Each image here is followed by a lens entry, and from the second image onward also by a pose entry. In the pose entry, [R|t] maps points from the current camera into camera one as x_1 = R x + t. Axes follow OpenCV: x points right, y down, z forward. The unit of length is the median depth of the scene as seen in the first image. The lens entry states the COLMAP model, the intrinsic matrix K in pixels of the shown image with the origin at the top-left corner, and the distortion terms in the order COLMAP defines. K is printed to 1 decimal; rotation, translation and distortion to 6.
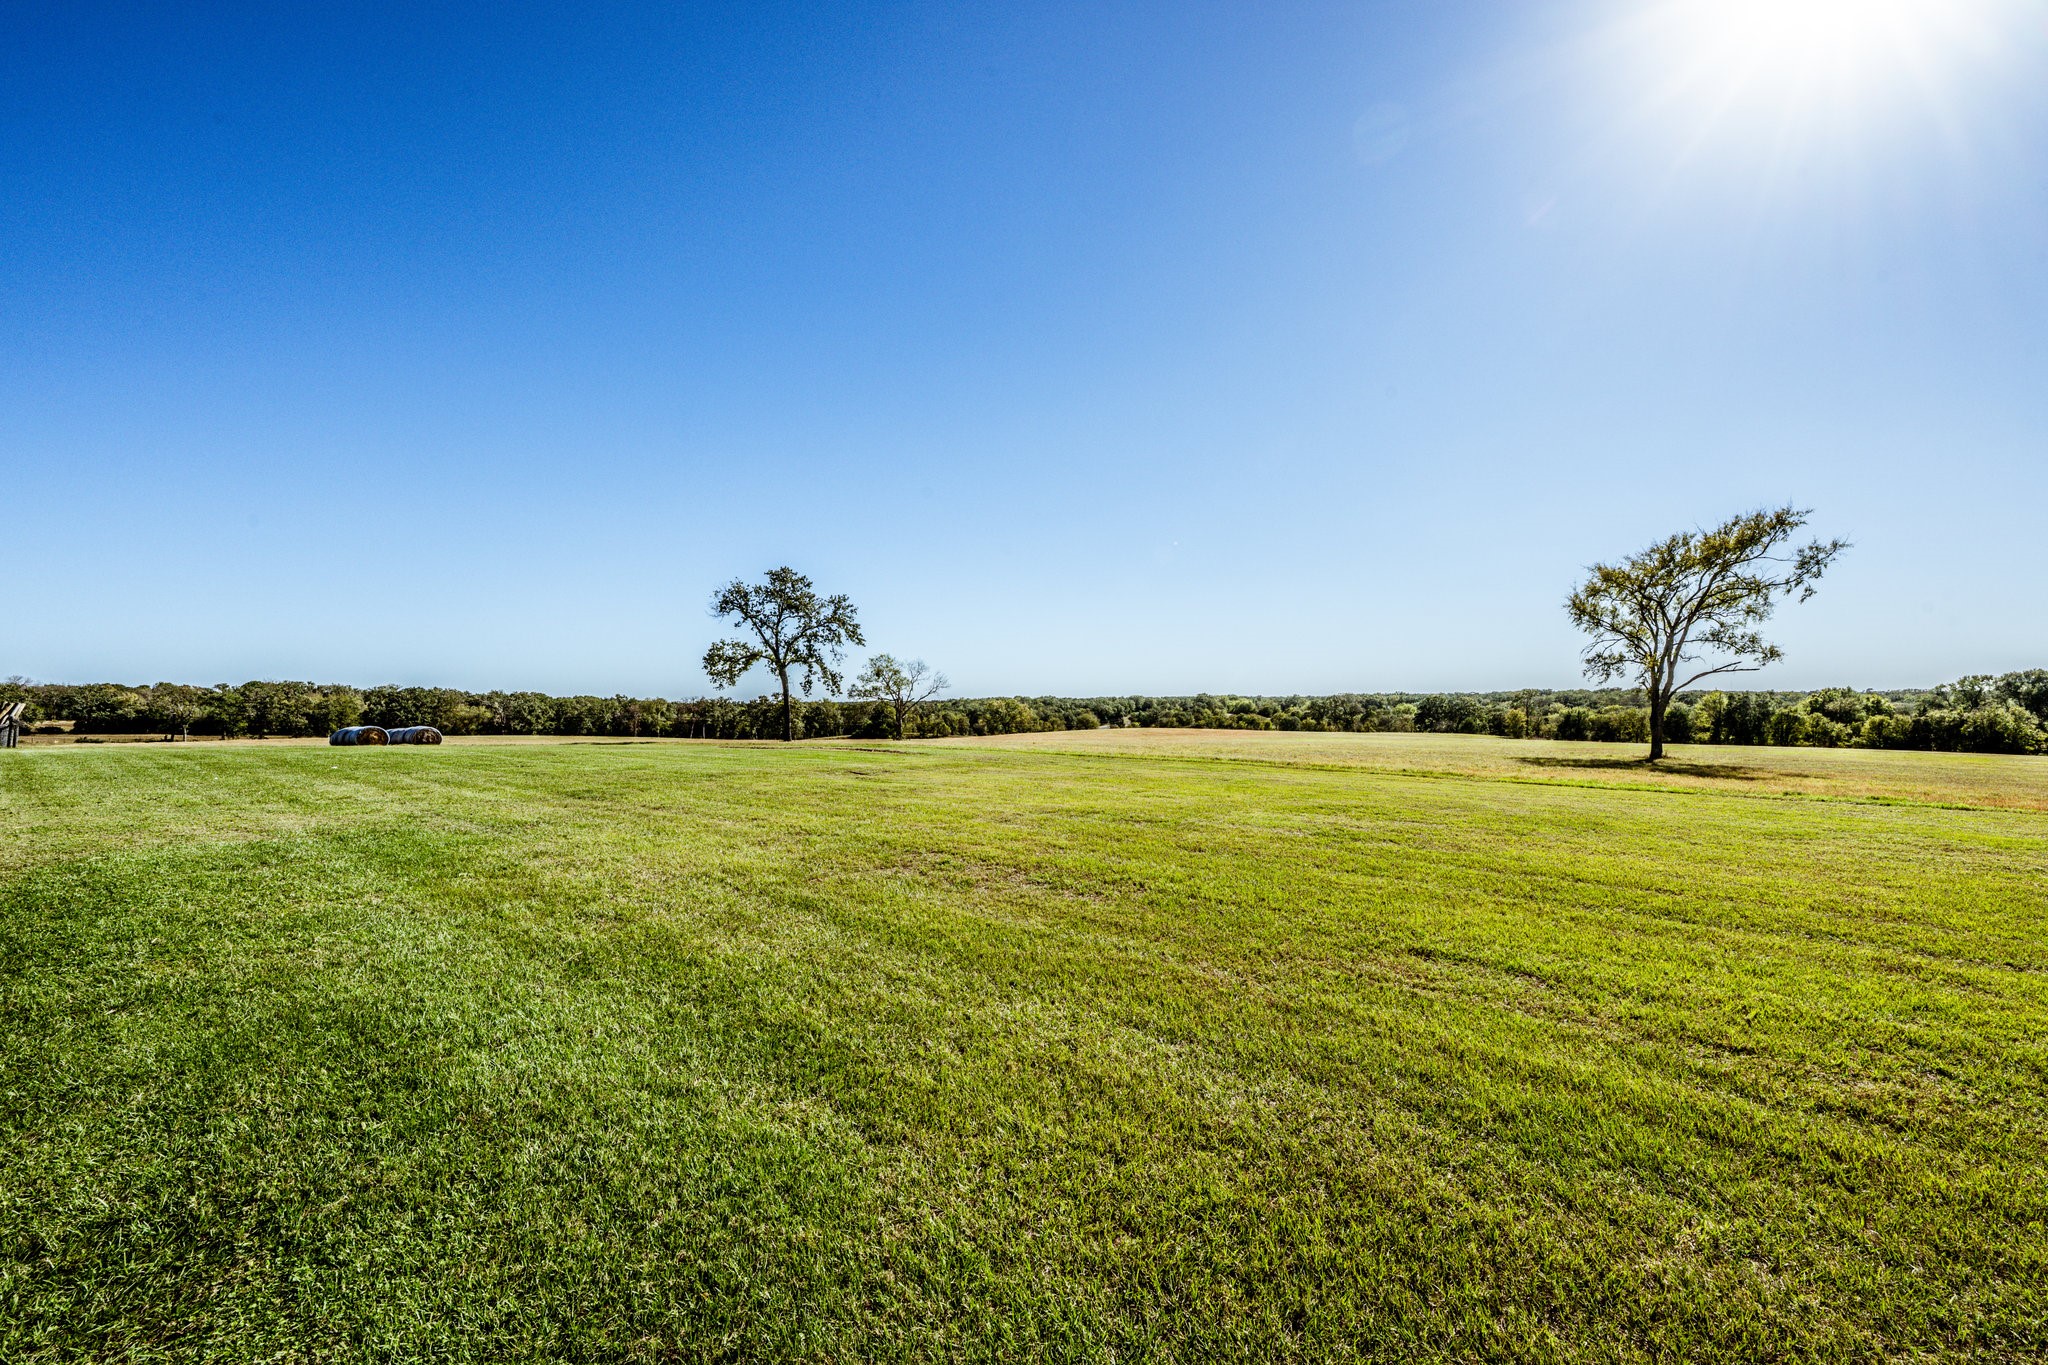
lens RADIAL K [[804.3, 0, 1039.1], [0, 804.3, 682.3], [0, 0, 1]] dist [0.001696, 0.000247]
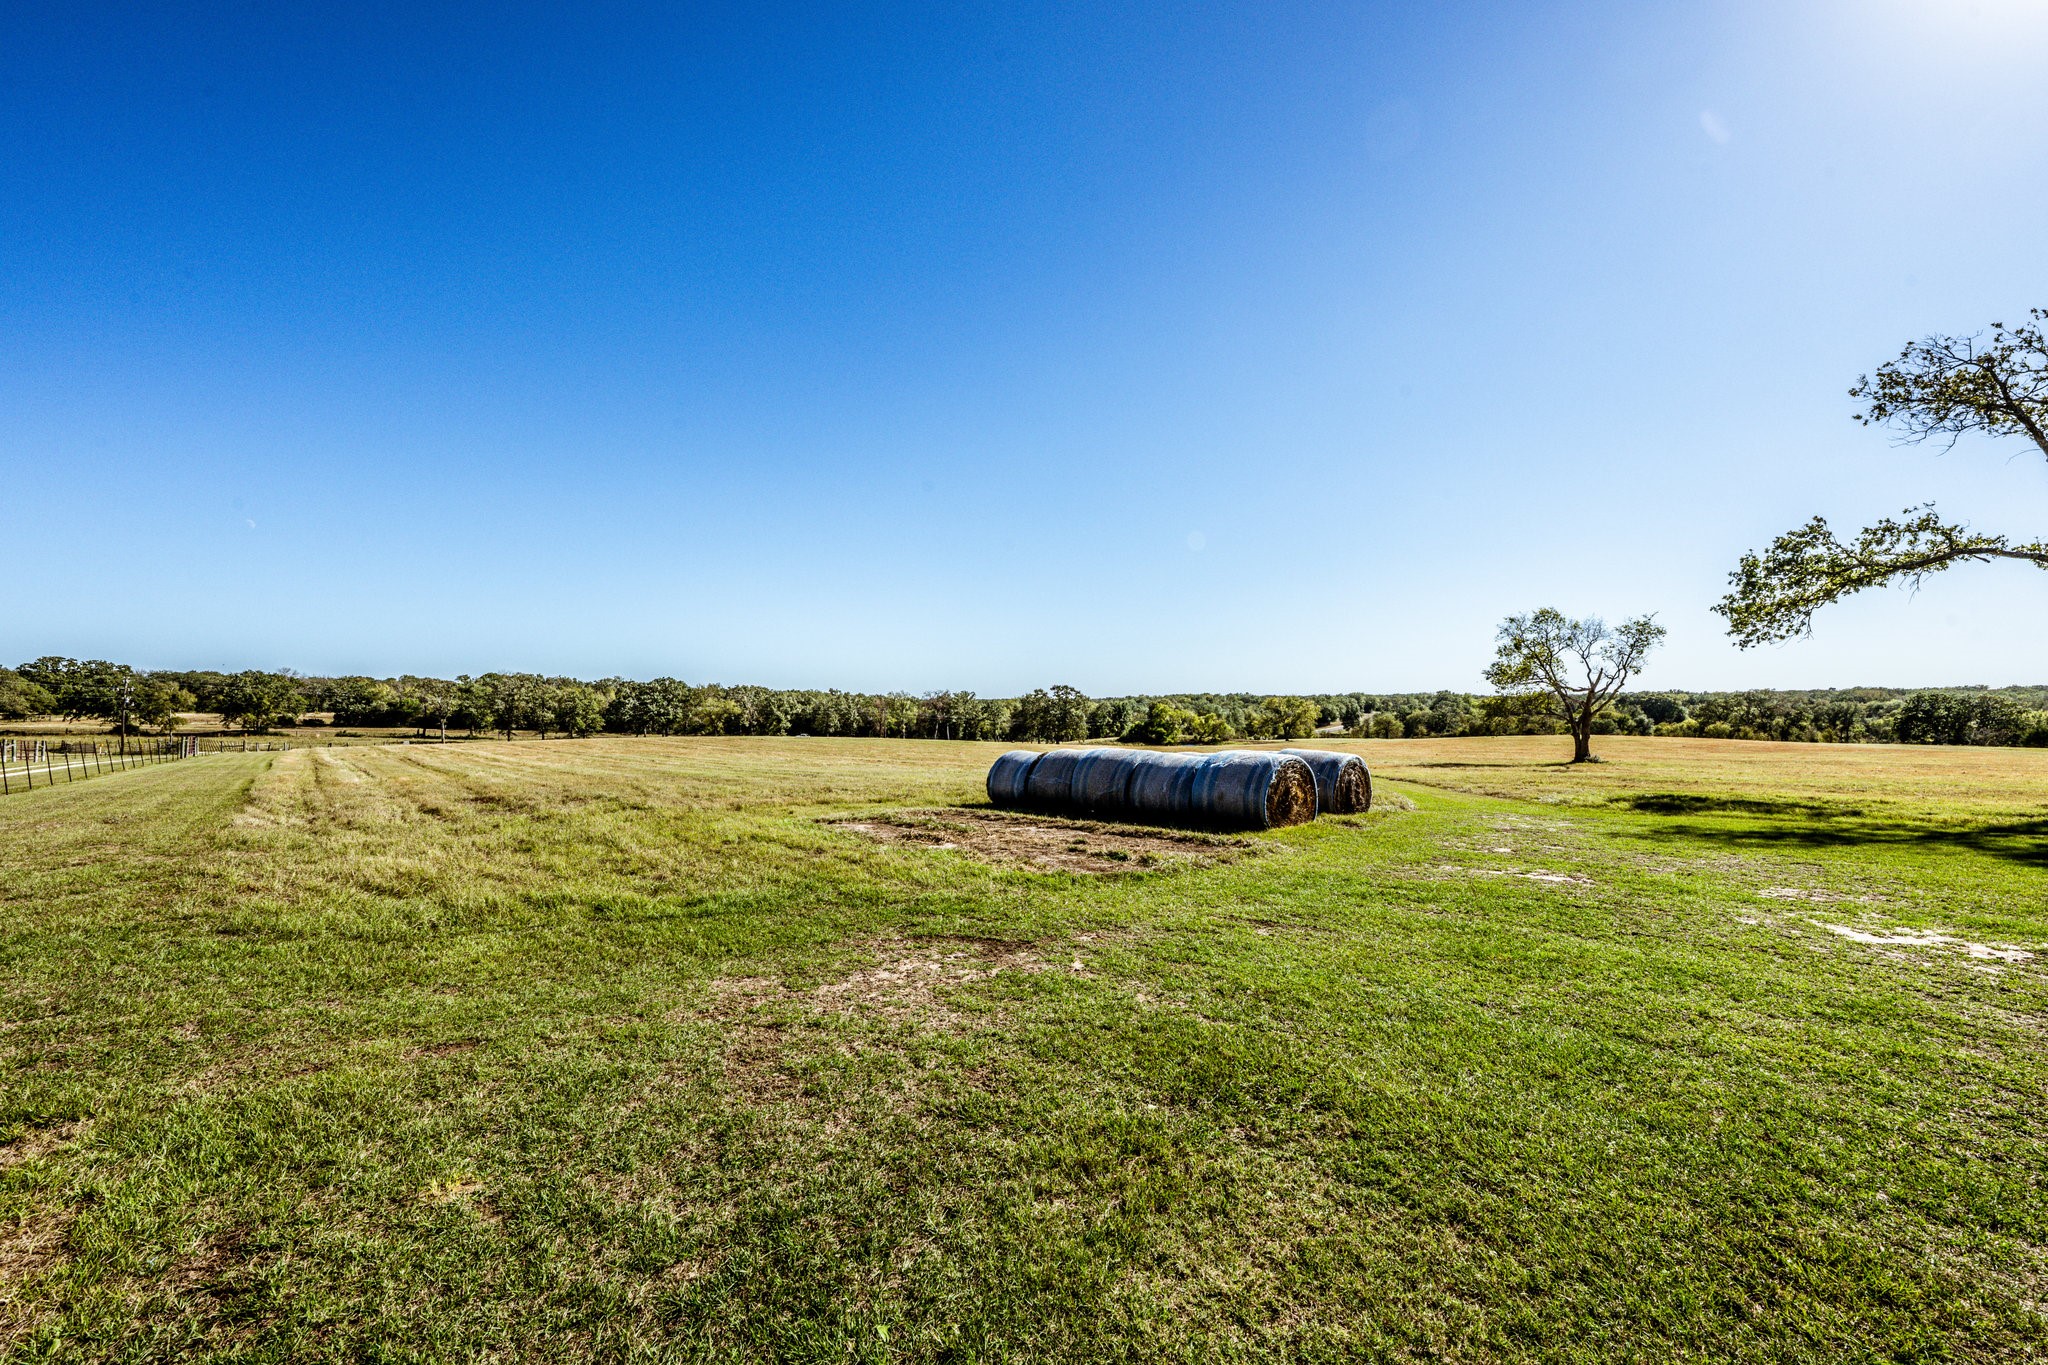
lens RADIAL K [[804.3, 0, 1009.2], [0, 804.3, 685.8], [0, 0, 1]] dist [0.001696, 0.000247]
pose [[0.984910, 0.002619, -0.173046, -0.232456], [-0.001786, 0.999986, 0.004968, 0.008934], [0.173057, -0.004584, 0.984901, 0.190077]]
